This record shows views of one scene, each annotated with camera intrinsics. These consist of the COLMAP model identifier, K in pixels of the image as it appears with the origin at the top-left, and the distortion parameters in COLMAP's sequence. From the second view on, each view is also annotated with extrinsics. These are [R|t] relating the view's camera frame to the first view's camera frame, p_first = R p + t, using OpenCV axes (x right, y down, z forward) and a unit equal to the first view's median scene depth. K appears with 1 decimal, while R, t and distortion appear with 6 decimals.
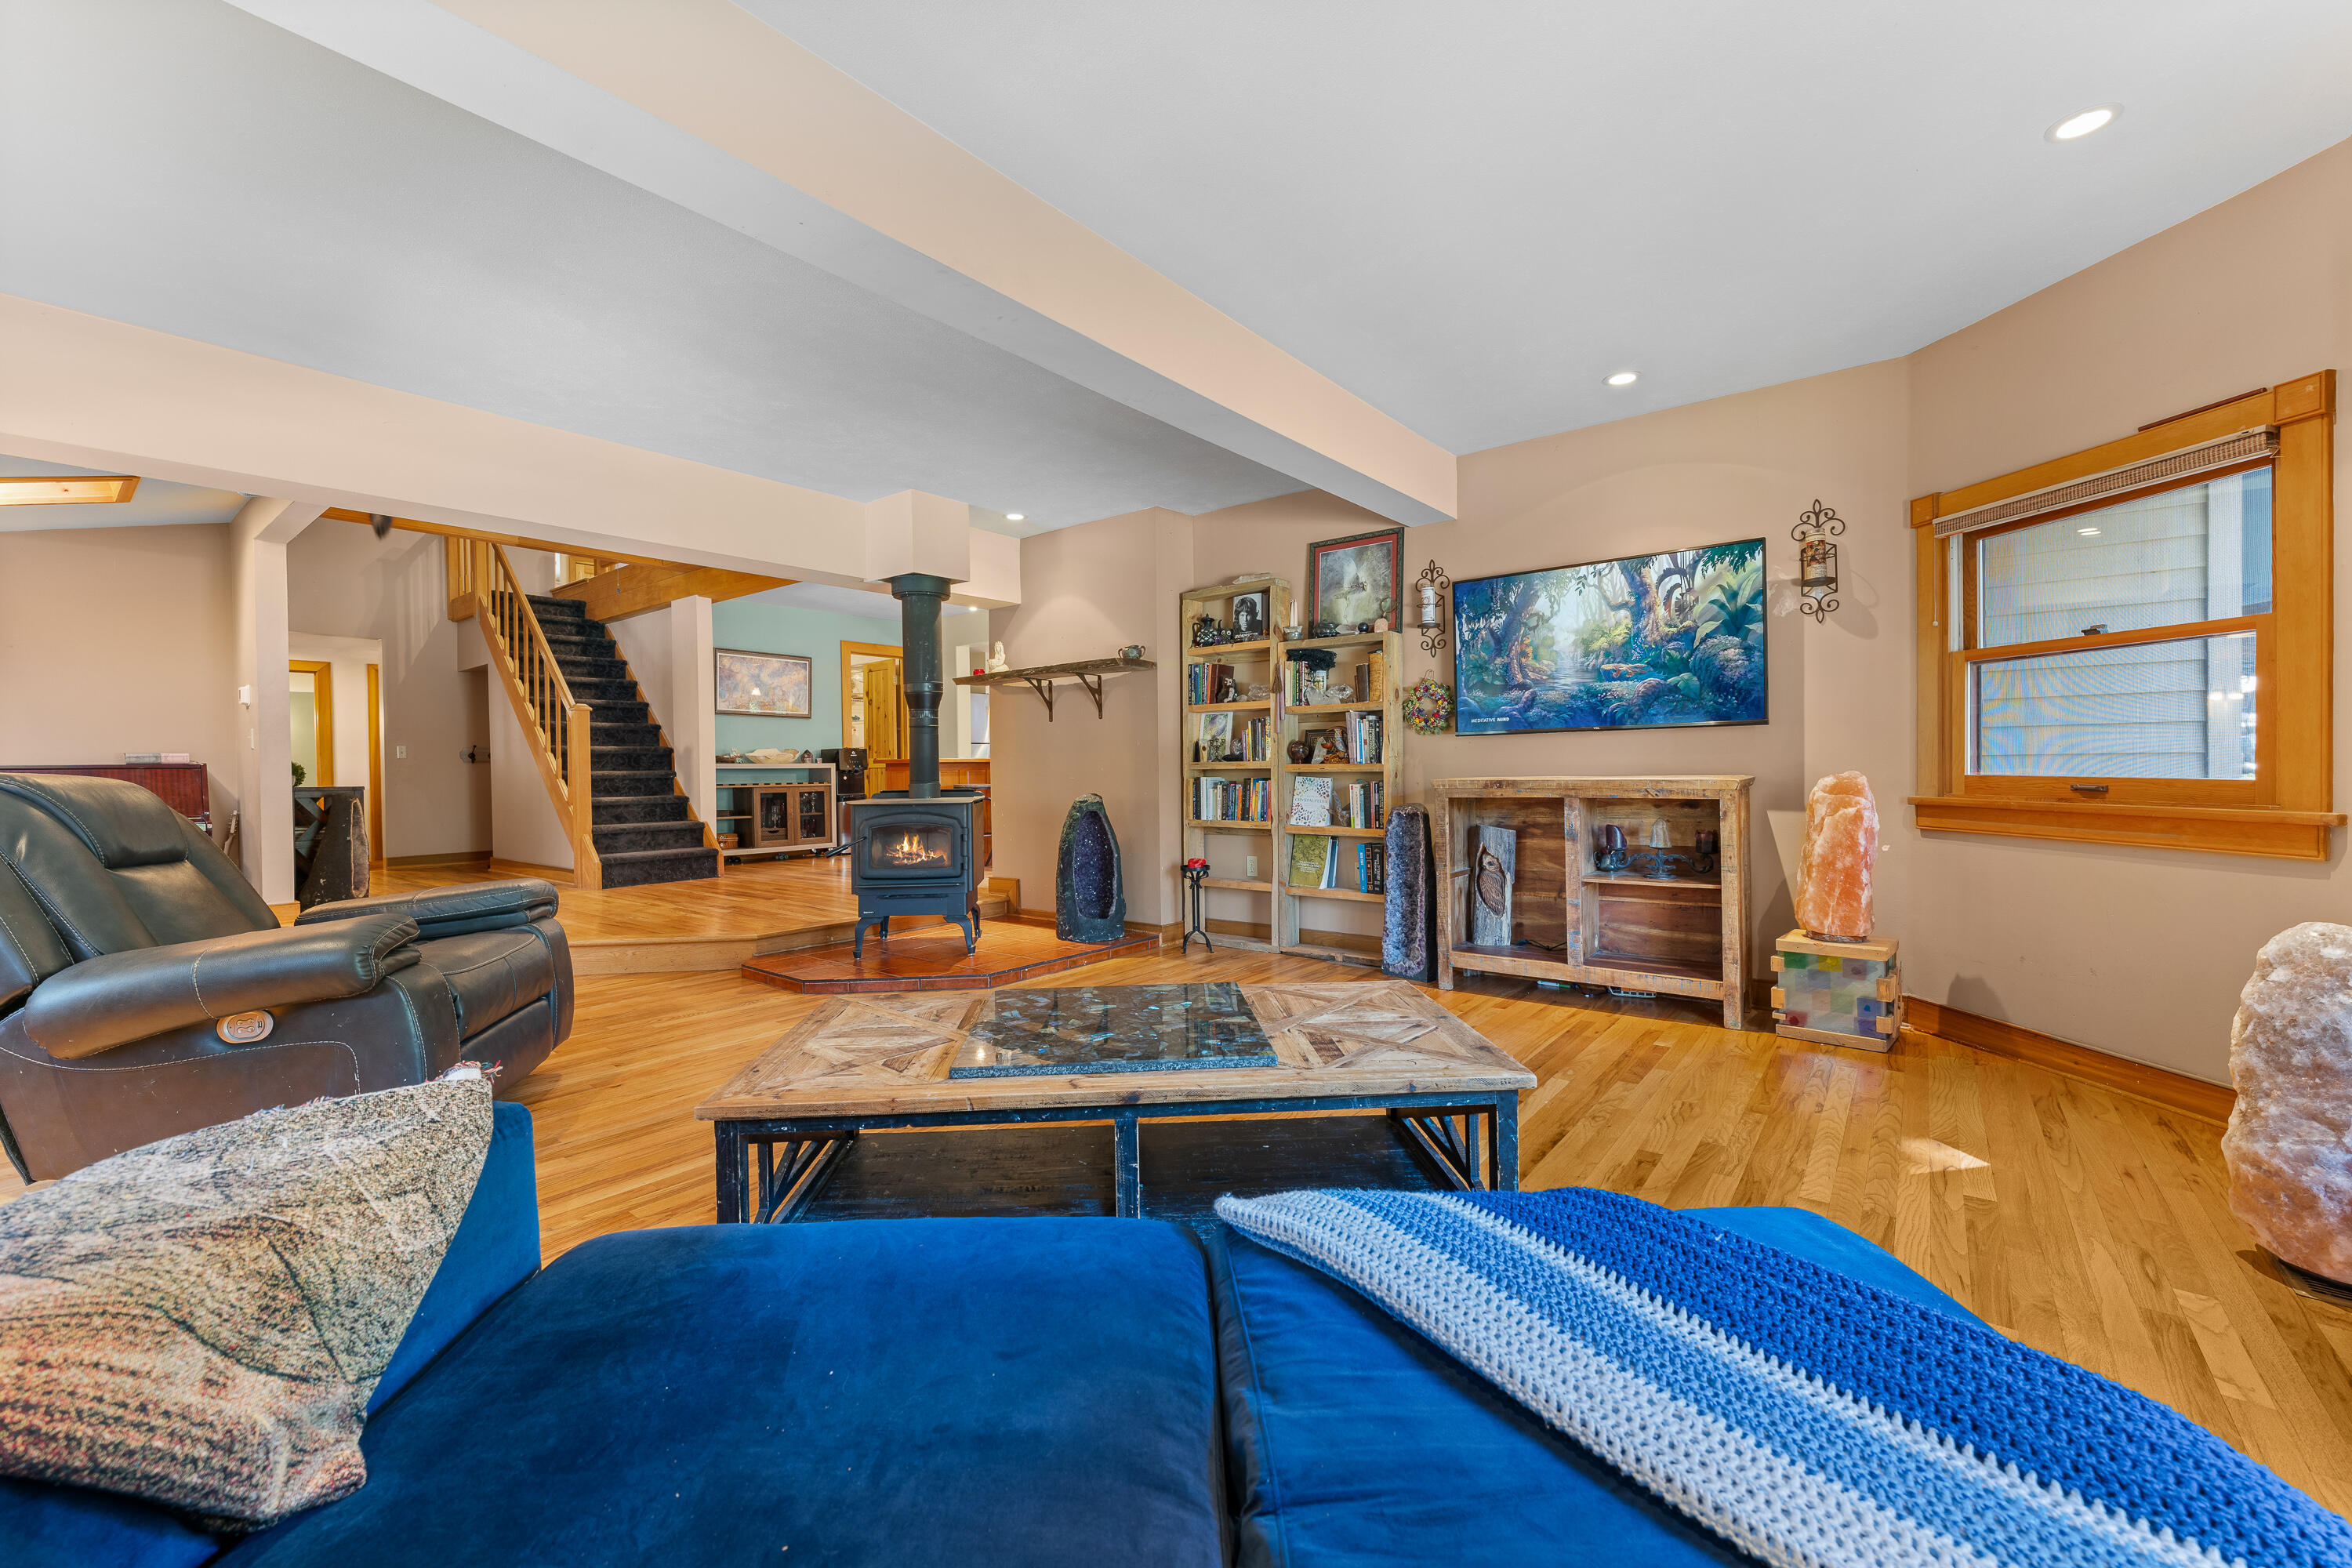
lens RADIAL K [[946.0, 0, 1187.4], [0, 946.0, 777.5], [0, 0, 1]] dist [-0.001531, -0.000693]
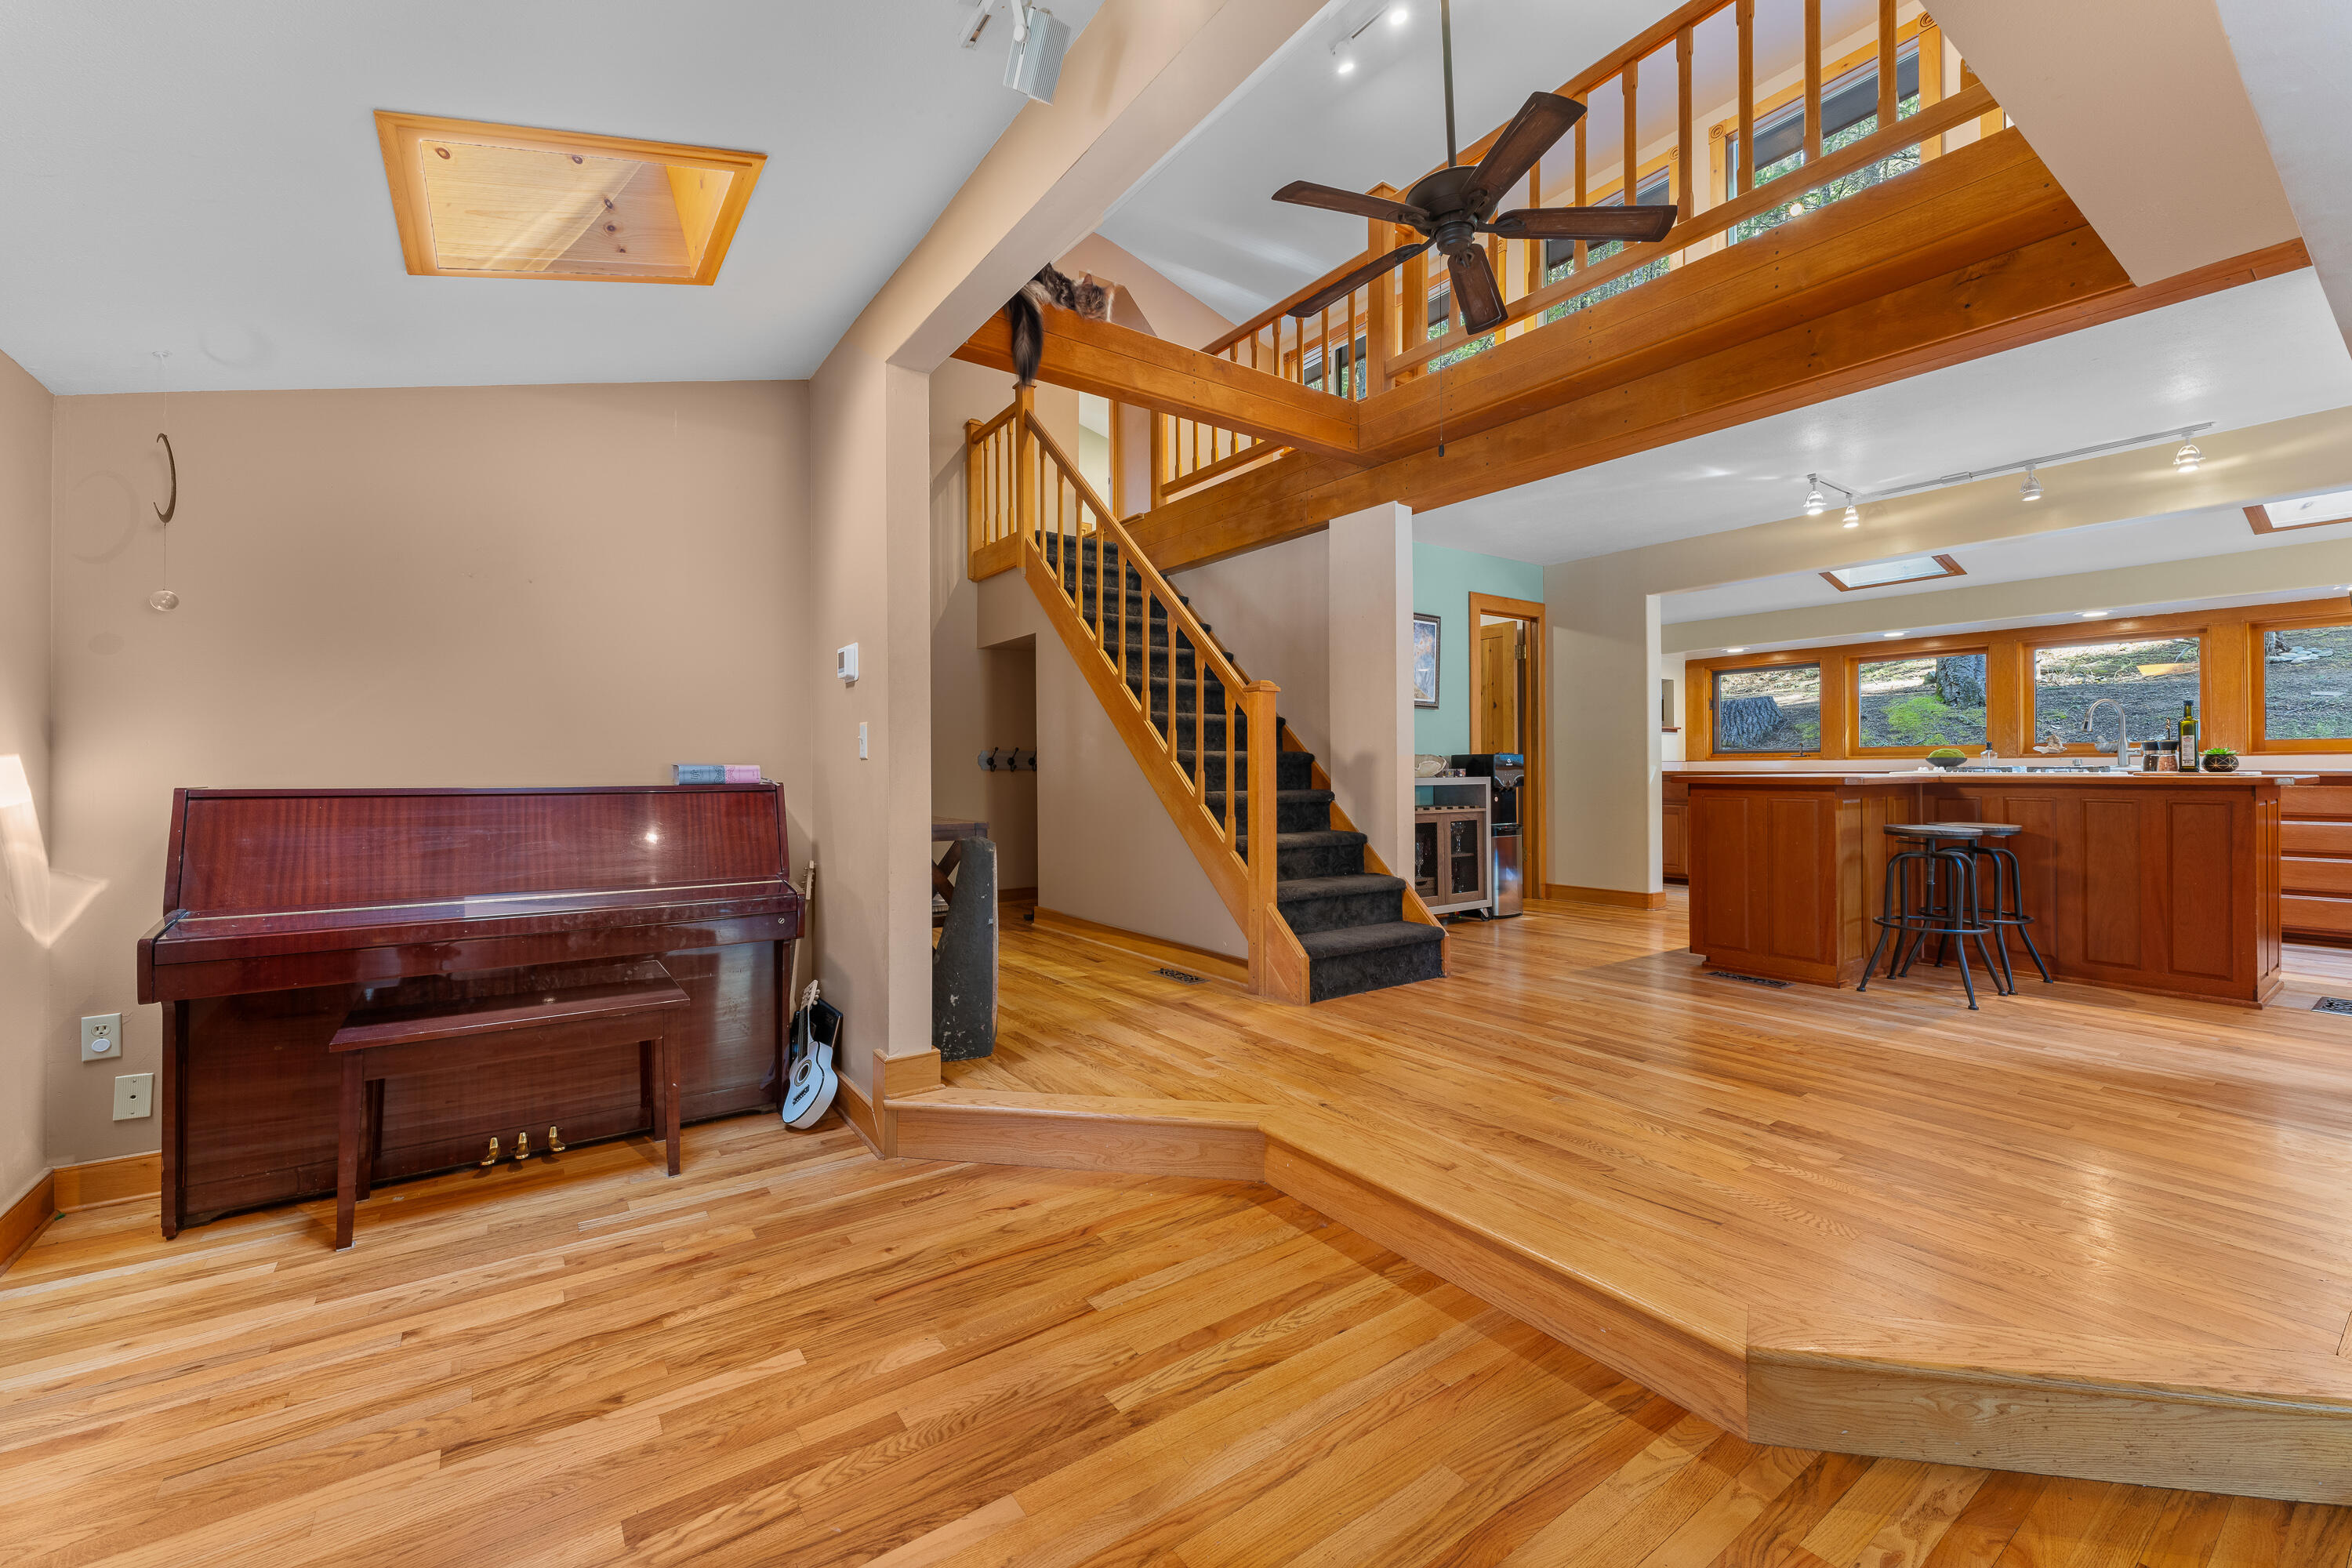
lens RADIAL K [[946.0, 0, 1166.6], [0, 946.0, 766.9], [0, 0, 1]] dist [-0.001531, -0.000693]
pose [[0.959321, 0.010343, -0.282129, -0.399828], [-0.012677, 0.999899, -0.006449, -0.014776], [0.282034, 0.009763, 0.959355, 0.313352]]
